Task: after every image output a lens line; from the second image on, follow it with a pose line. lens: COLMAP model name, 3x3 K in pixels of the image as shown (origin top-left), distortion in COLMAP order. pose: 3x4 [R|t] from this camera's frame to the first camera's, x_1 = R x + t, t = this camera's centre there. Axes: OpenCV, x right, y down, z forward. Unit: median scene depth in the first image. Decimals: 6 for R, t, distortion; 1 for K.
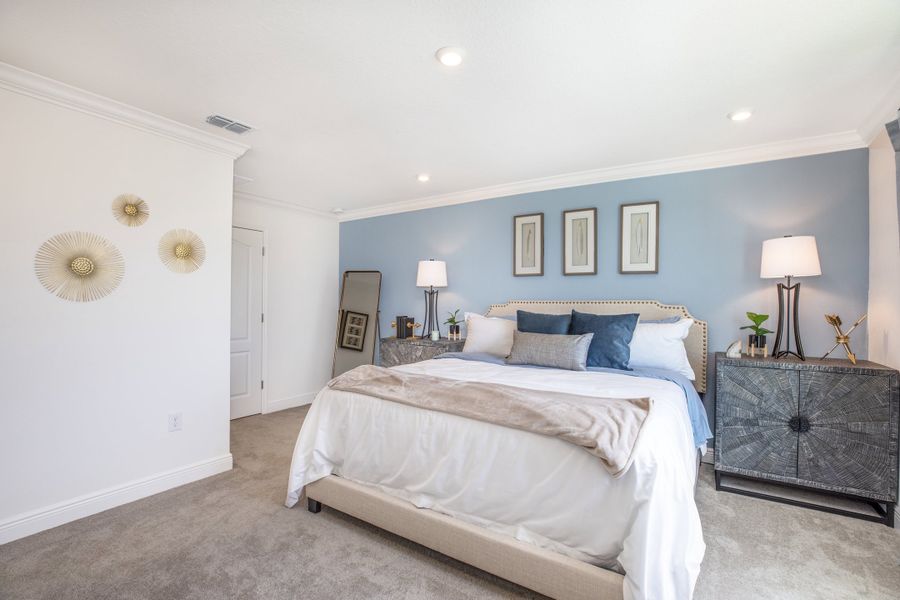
lens RADIAL K [[411.5, 0, 447.5], [0, 411.5, 301.0], [0, 0, 1]] dist [-0.042048, 0.012034]
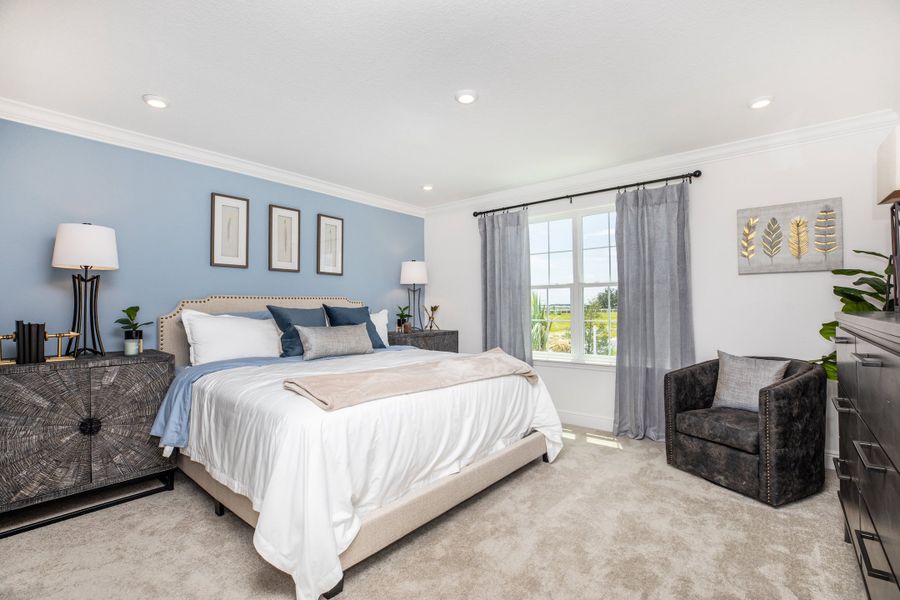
lens RADIAL K [[440.8, 0, 449.8], [0, 440.8, 279.8], [0, 0, 1]] dist [0.002859, 0.000156]
pose [[0.093712, 0.046726, 0.994502, -0.736752], [-0.016658, 0.998832, -0.045359, 0.002537], [-0.995460, -0.012316, 0.094381, 0.483805]]
